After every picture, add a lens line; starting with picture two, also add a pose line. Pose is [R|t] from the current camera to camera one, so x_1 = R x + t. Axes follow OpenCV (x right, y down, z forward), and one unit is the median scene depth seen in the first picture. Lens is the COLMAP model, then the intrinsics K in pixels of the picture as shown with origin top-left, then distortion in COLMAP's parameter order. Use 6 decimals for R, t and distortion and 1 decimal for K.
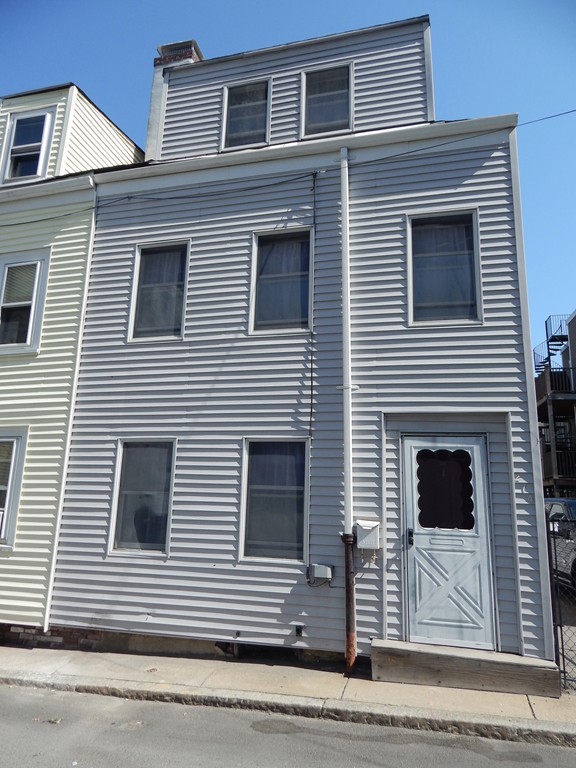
lens RADIAL K [[520.6, 0, 290.3], [0, 520.6, 379.6], [0, 0, 1]] dist [0.018226, -0.004495]
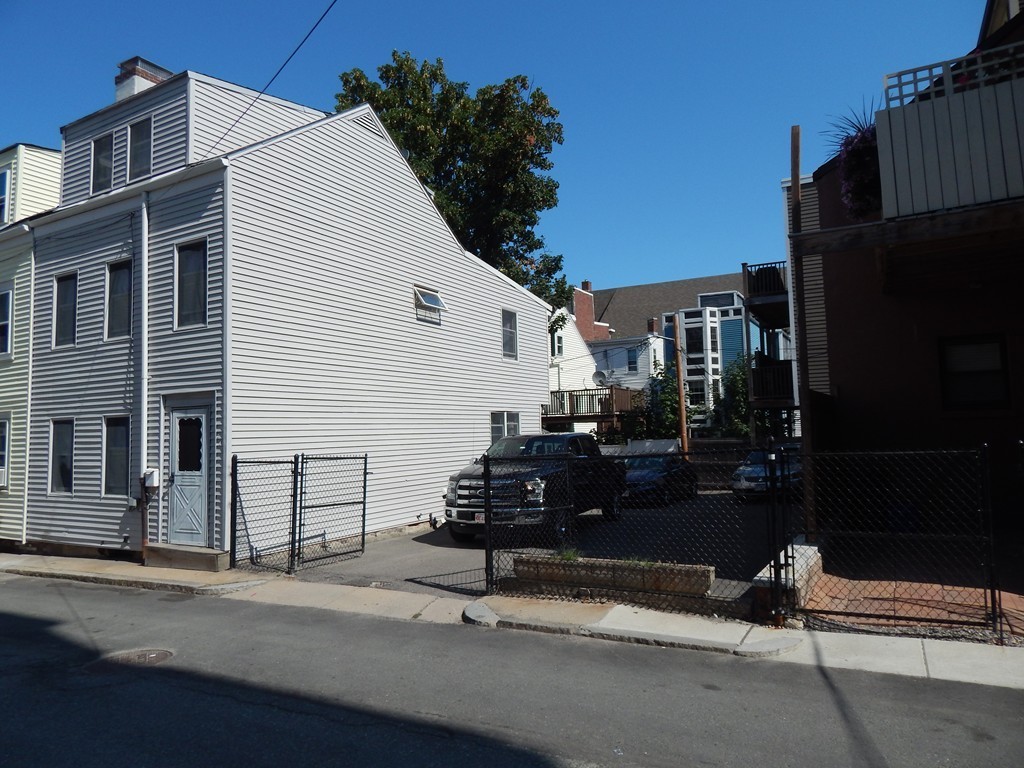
lens RADIAL K [[694.2, 0, 509.7], [0, 694.2, 380.4], [0, 0, 1]] dist [0.018226, -0.004495]
pose [[0.960274, -0.069561, -0.270251, 1.547076], [0.107785, 0.985735, 0.129267, -0.114055], [0.257404, -0.153260, 0.954073, -0.549072]]
